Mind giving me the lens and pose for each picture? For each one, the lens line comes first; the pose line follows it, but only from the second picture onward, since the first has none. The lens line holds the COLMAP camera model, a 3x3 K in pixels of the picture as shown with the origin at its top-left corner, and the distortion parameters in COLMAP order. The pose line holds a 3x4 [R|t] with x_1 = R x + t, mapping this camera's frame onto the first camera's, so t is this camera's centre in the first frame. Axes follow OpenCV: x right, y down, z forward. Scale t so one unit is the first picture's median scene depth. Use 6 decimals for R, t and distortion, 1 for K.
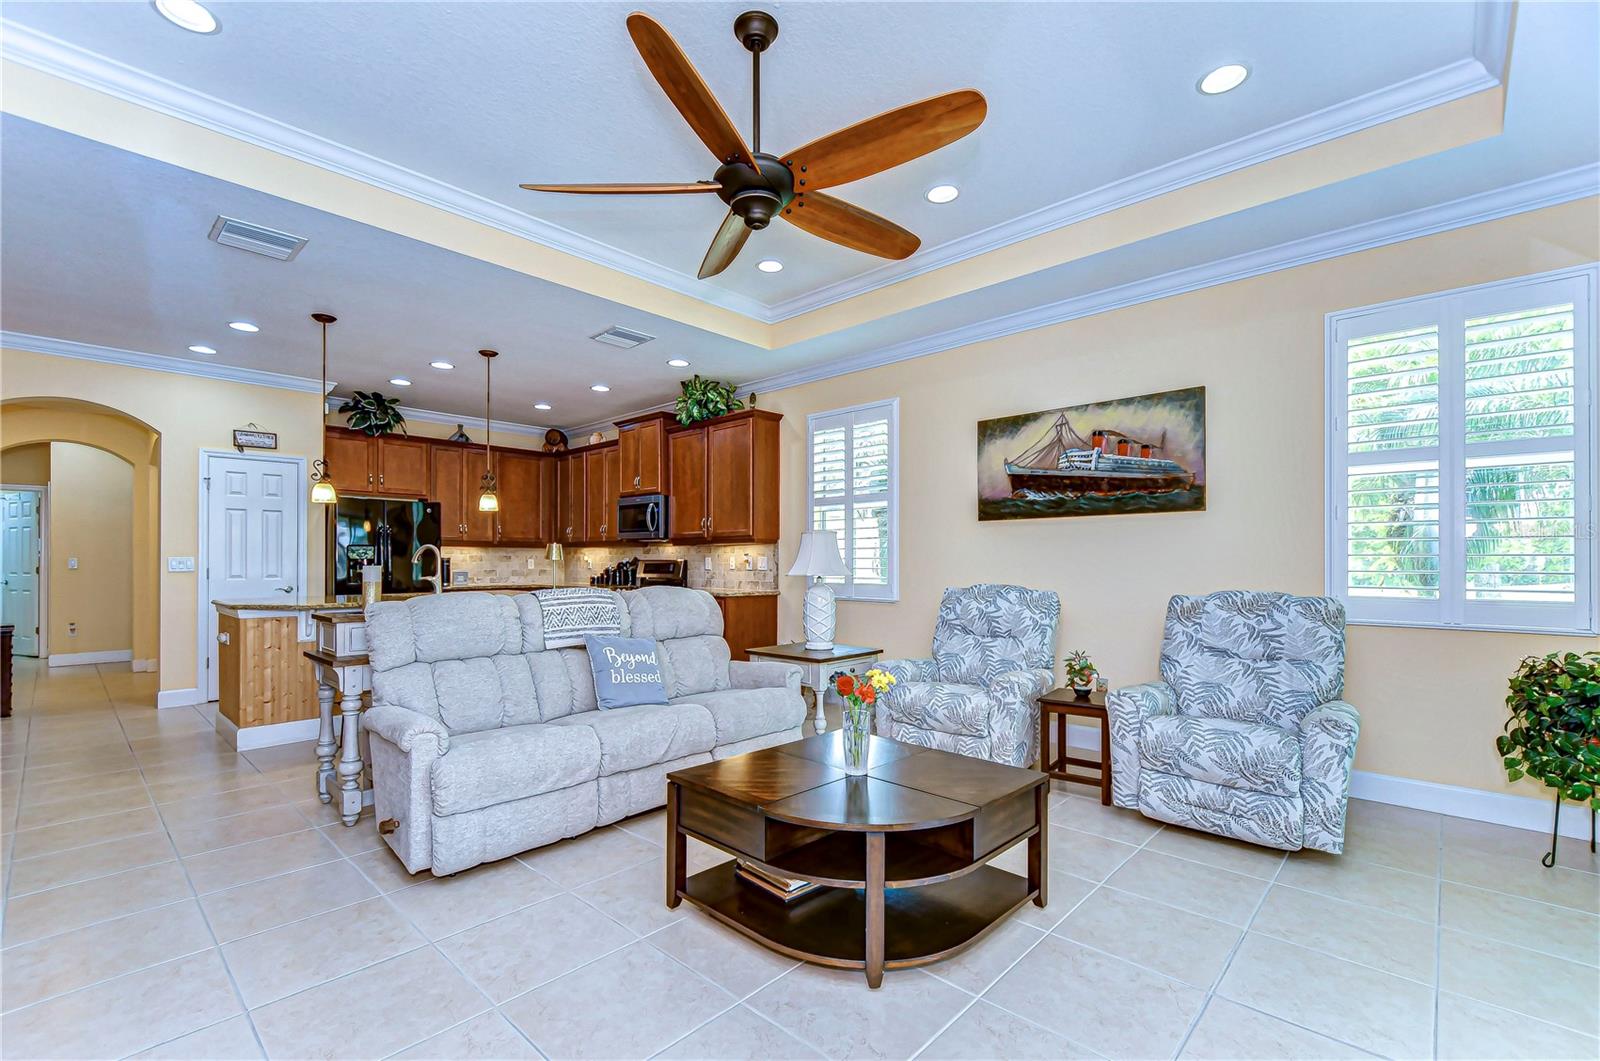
lens RADIAL K [[694.6, 0, 800.1], [0, 694.6, 559.7], [0, 0, 1]] dist [0.002541, -0.008504]
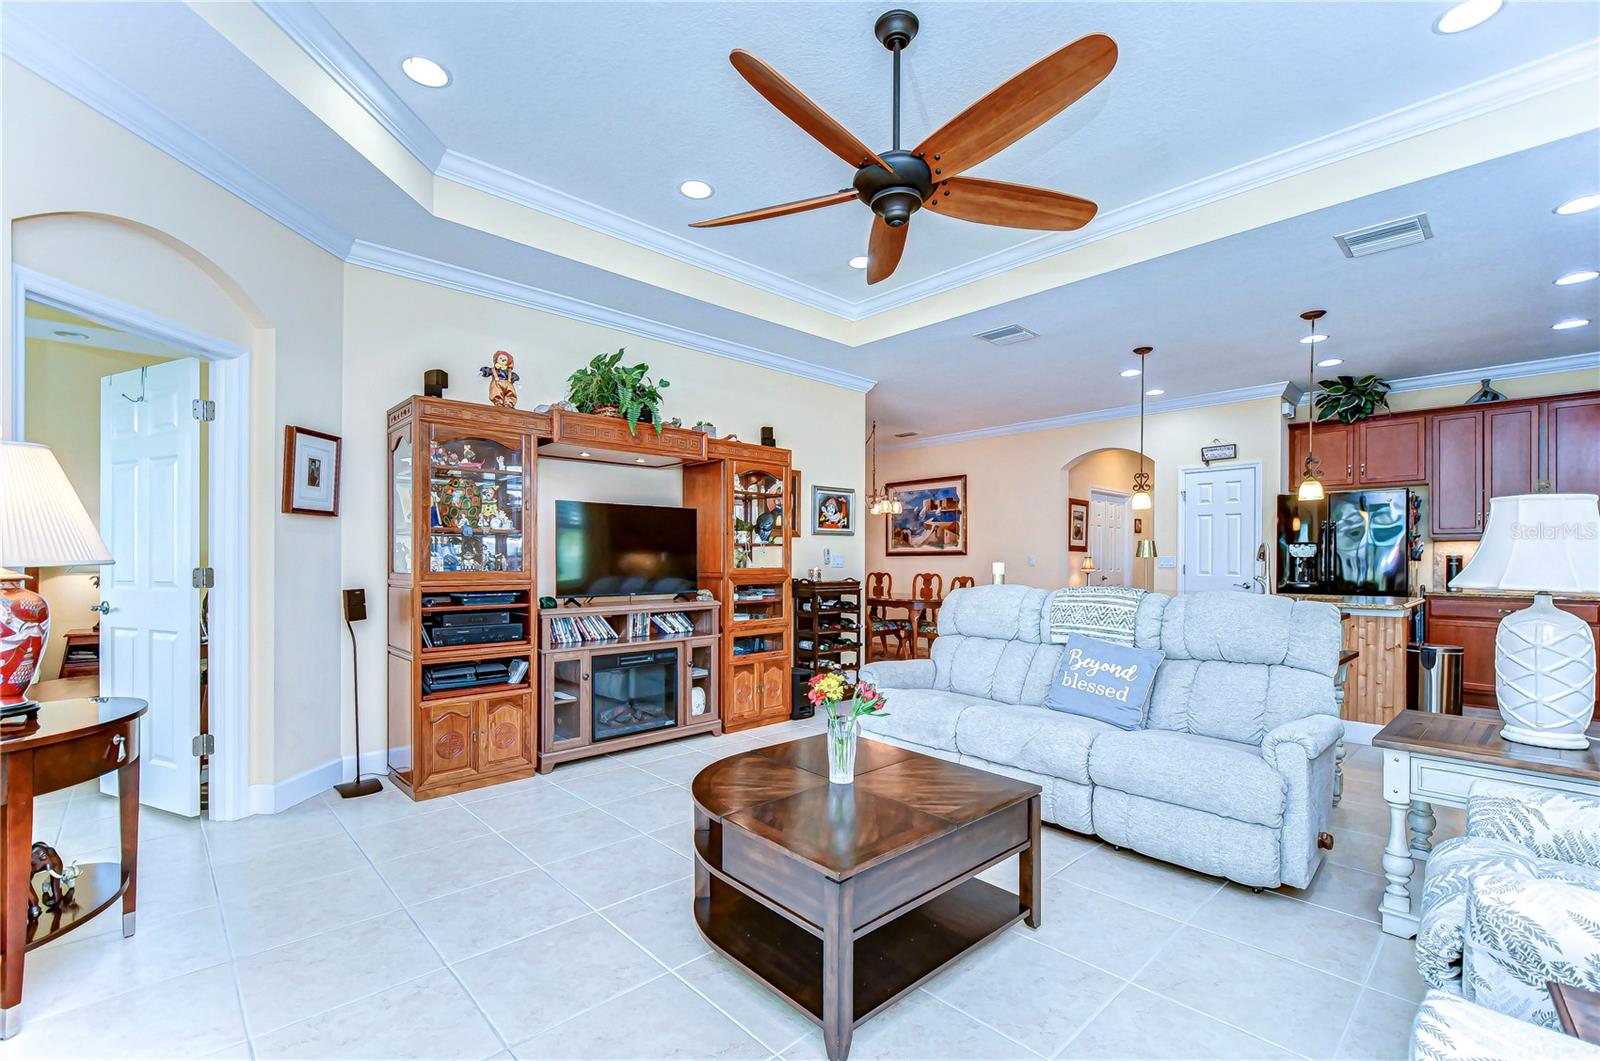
lens RADIAL K [[694.6, 0, 800.1], [0, 694.6, 559.7], [0, 0, 1]] dist [0.002541, -0.008504]
pose [[-0.073779, 0.001468, -0.997274, 0.352109], [-0.001147, 0.999998, 0.001557, 0.001459], [0.997274, 0.001259, -0.073777, 0.347010]]
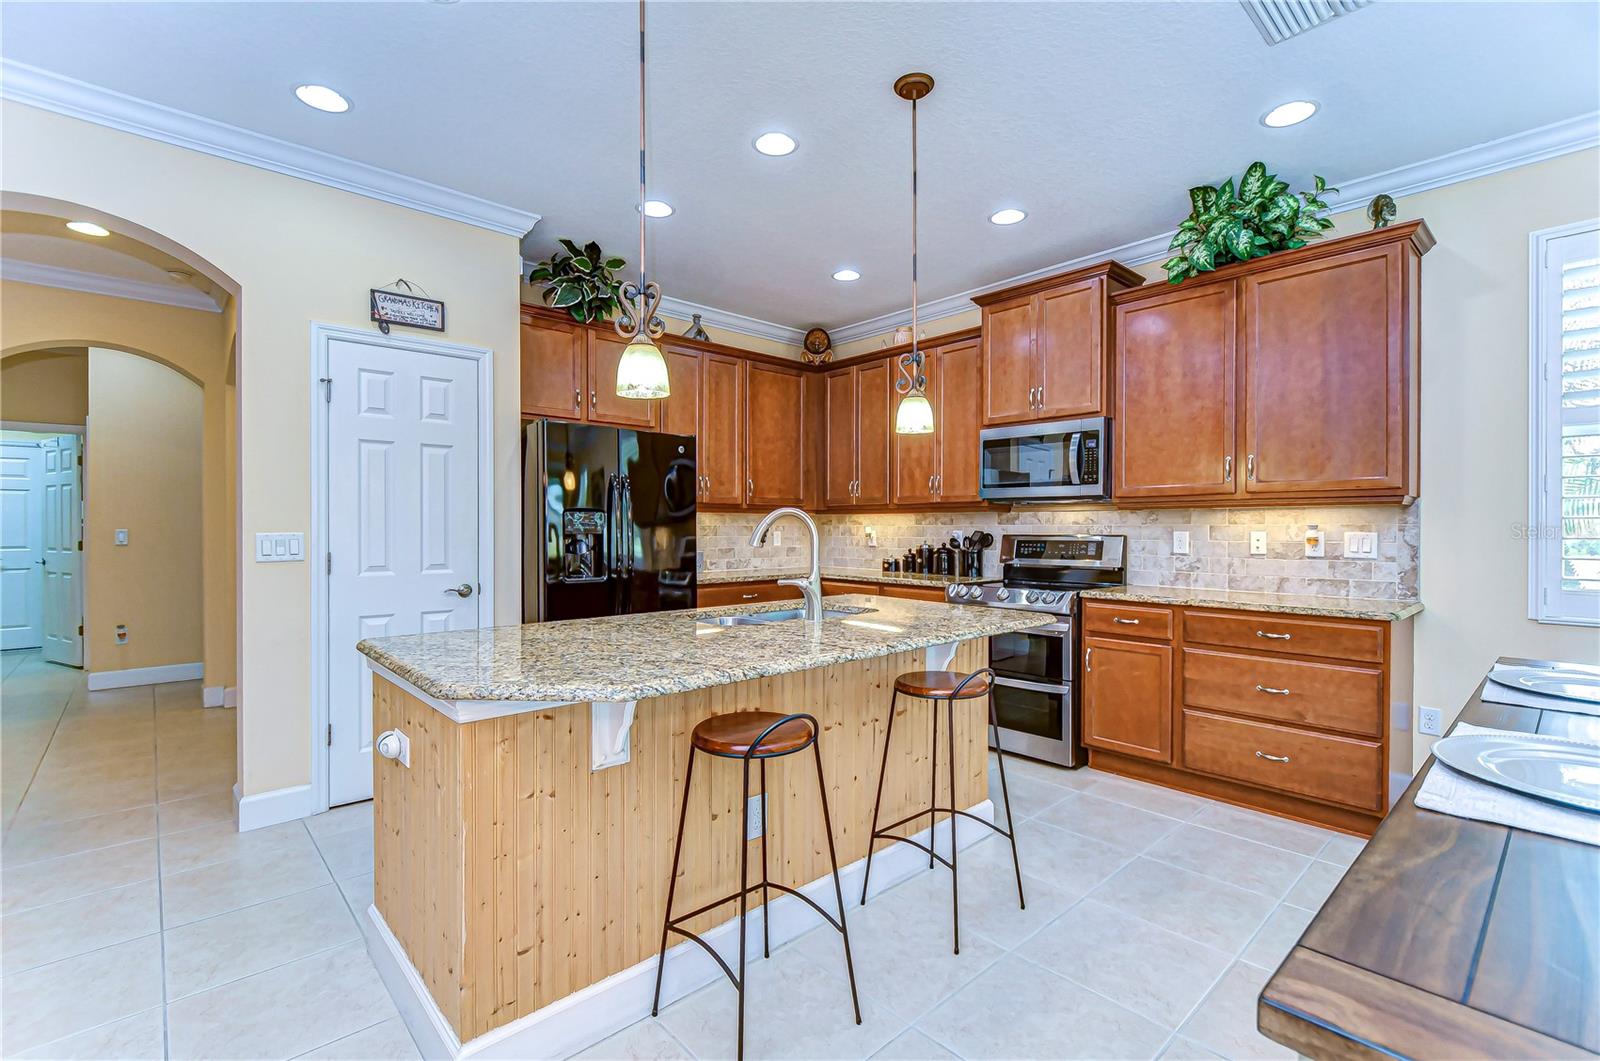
lens RADIAL K [[708.8, 0, 800.0], [0, 708.8, 530.5], [0, 0, 1]] dist [0.001213, -0.010314]
pose [[0.996756, 0.001716, -0.080464, -0.386294], [-0.001020, 0.999962, 0.008701, -0.008822], [0.080476, -0.008591, 0.996719, 0.420335]]
